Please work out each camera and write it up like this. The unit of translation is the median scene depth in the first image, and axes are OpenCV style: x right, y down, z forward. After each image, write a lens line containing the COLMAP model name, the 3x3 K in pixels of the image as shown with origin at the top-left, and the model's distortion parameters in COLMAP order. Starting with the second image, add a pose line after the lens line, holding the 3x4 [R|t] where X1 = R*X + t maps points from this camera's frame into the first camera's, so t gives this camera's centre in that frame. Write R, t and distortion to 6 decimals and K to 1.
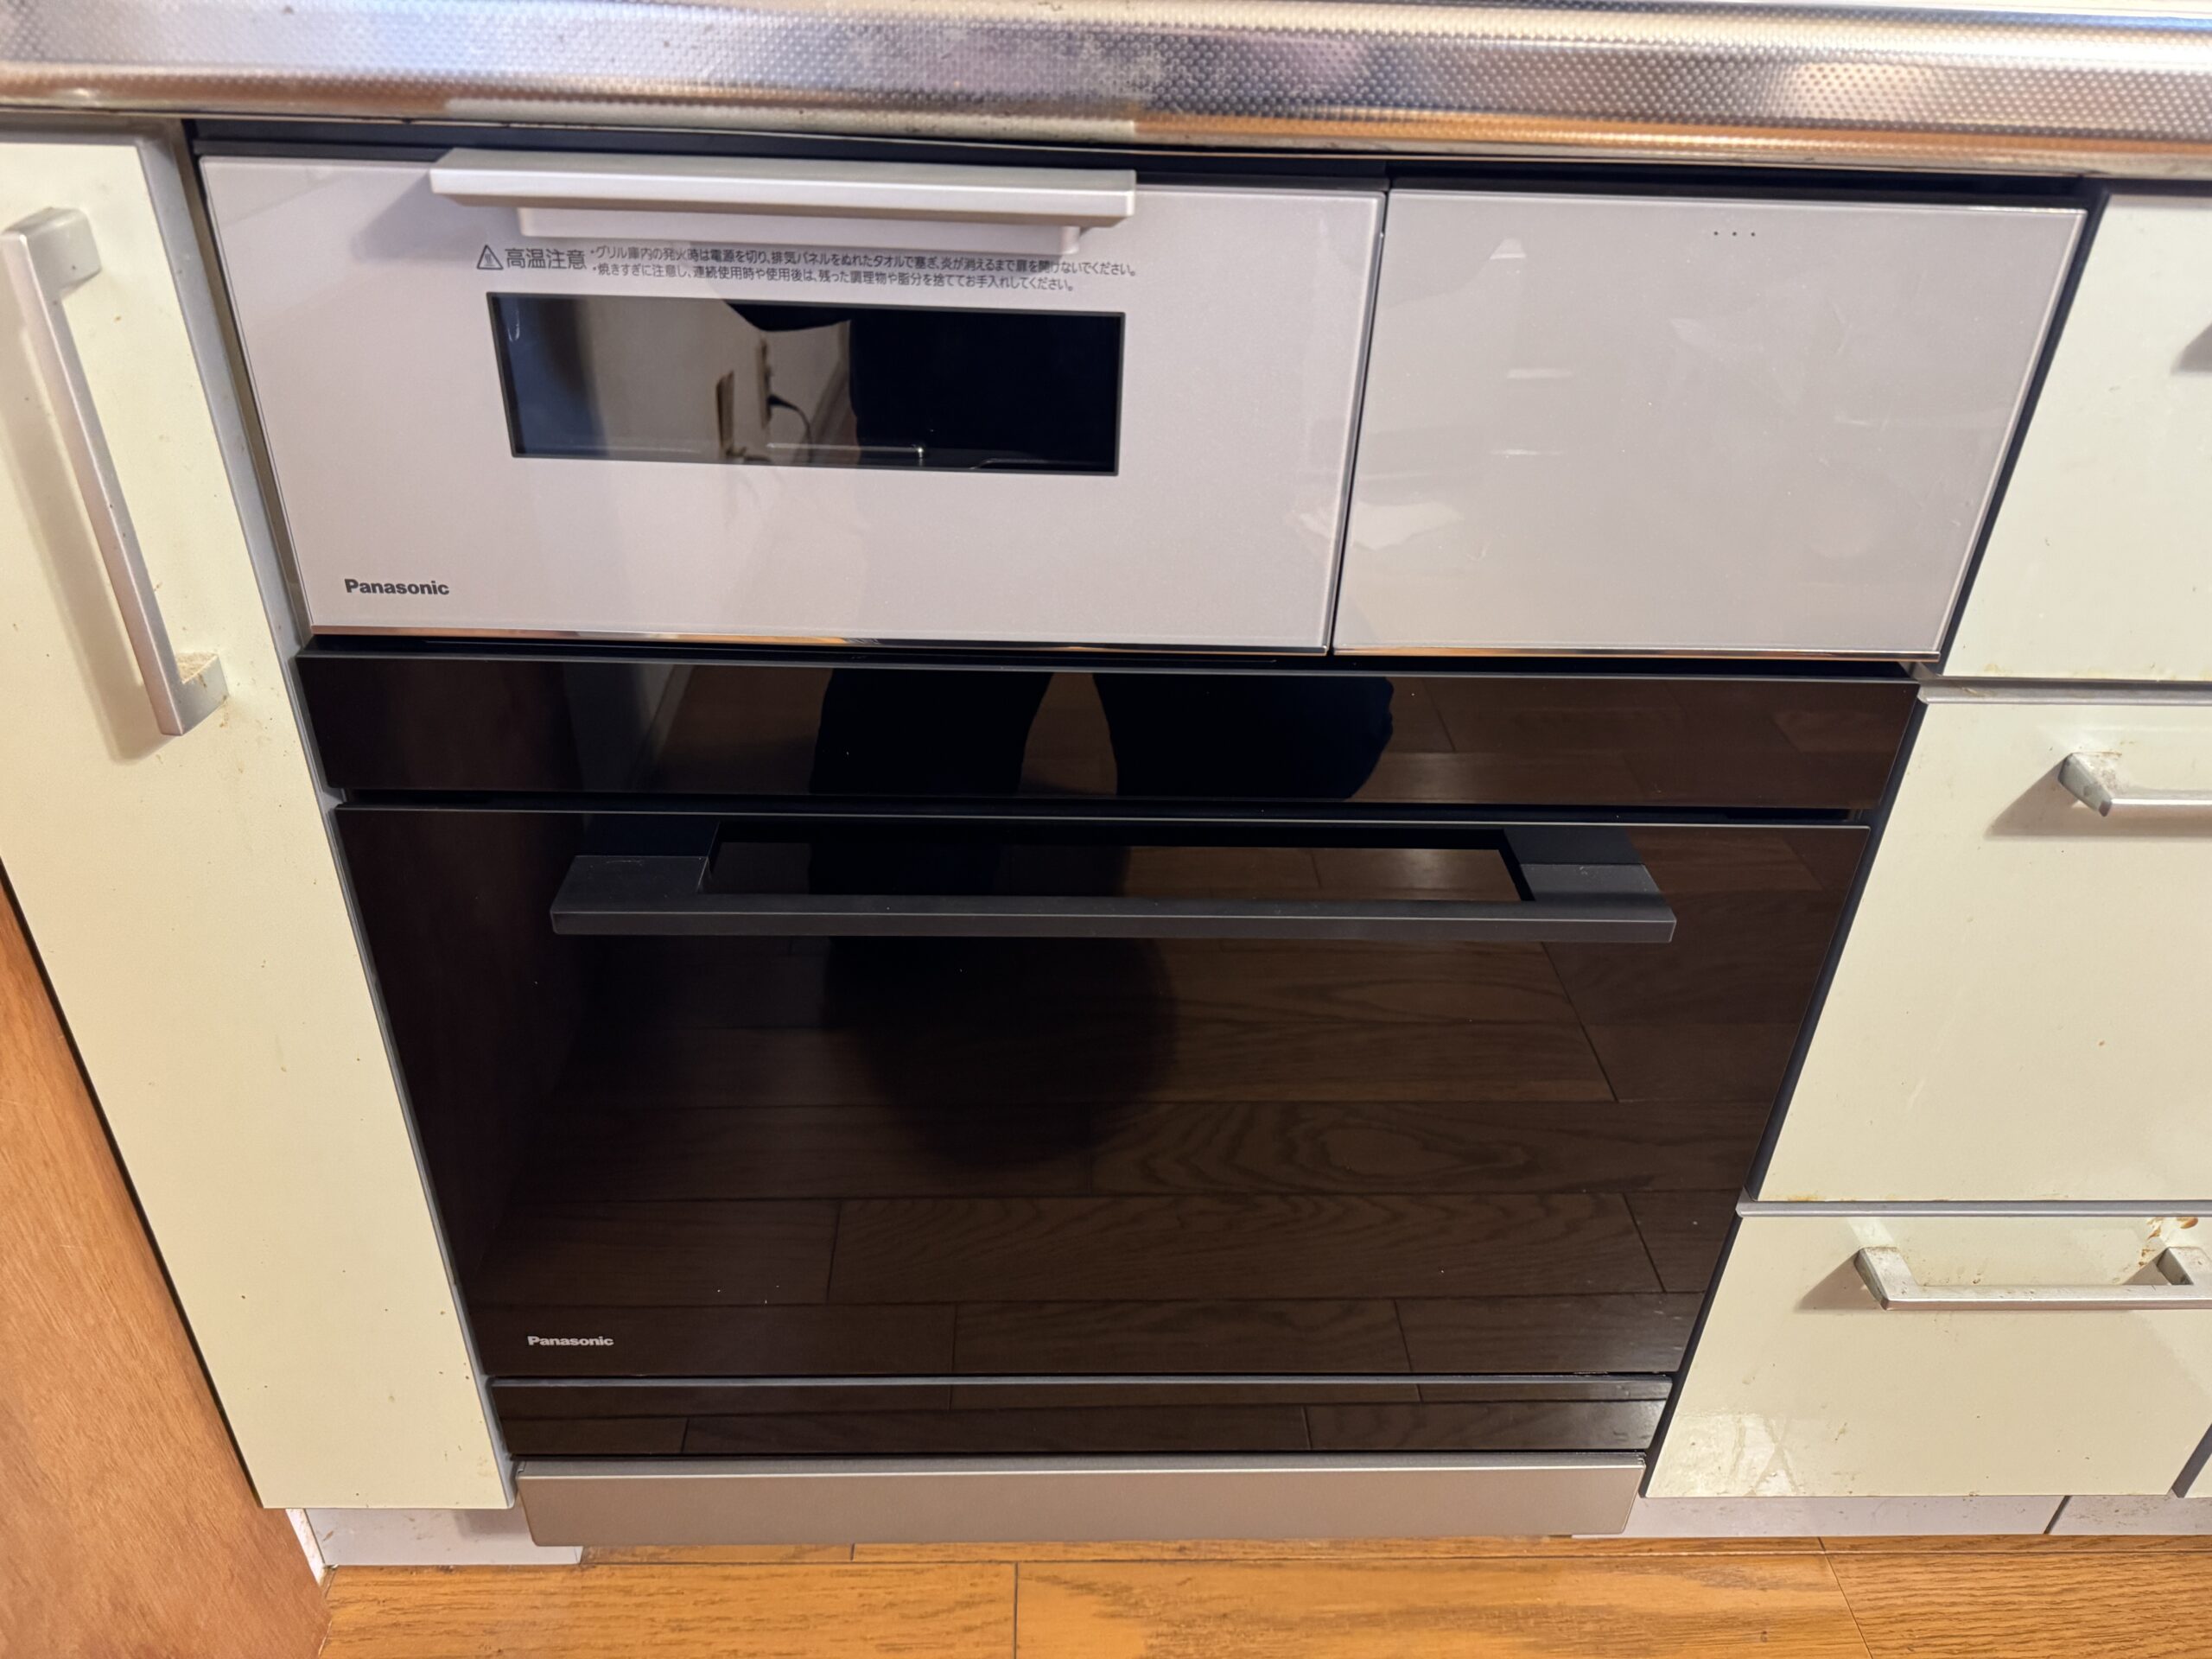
lens RADIAL K [[1565.0, 0, 1114.8], [0, 1565.0, 842.8], [0, 0, 1]] dist [-0.029137, 0.023083]
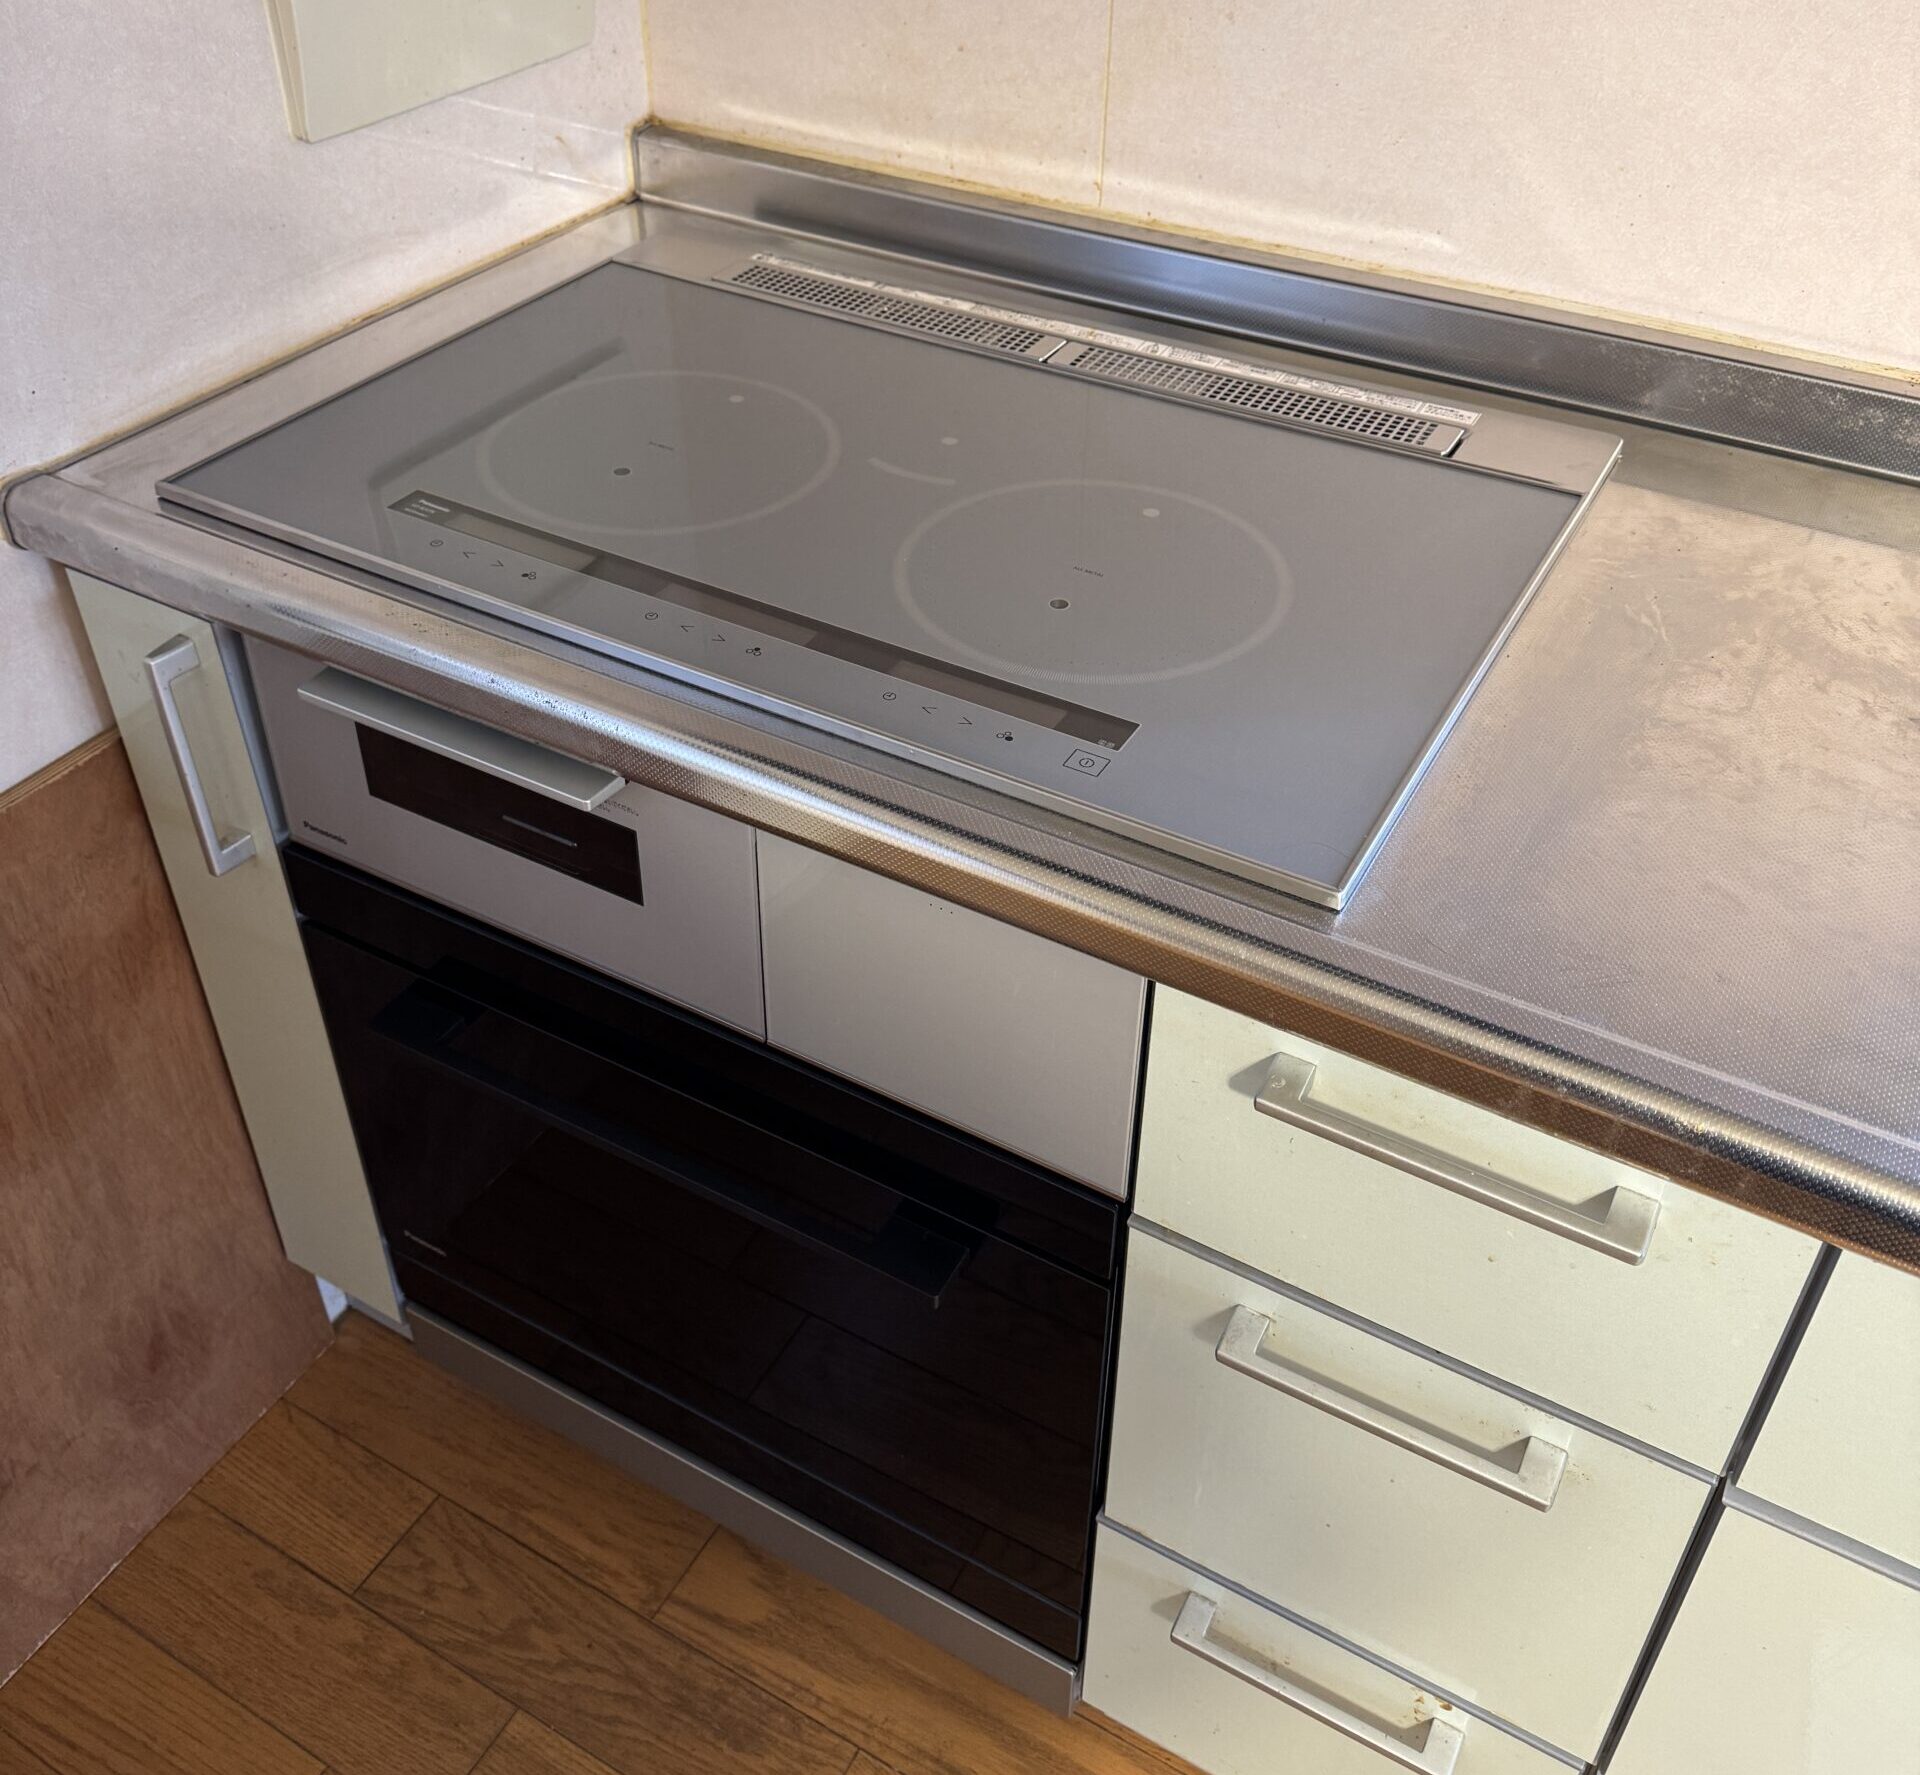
lens RADIAL K [[1806.6, 0, 967.5], [0, 1806.6, 793.3], [0, 0, 1]] dist [0.011130, 0.000000]
pose [[0.855865, 0.295957, -0.424151, 1.027326], [-0.268331, 0.955177, 0.125040, -0.660048], [0.442146, 0.006795, 0.896917, -0.528998]]
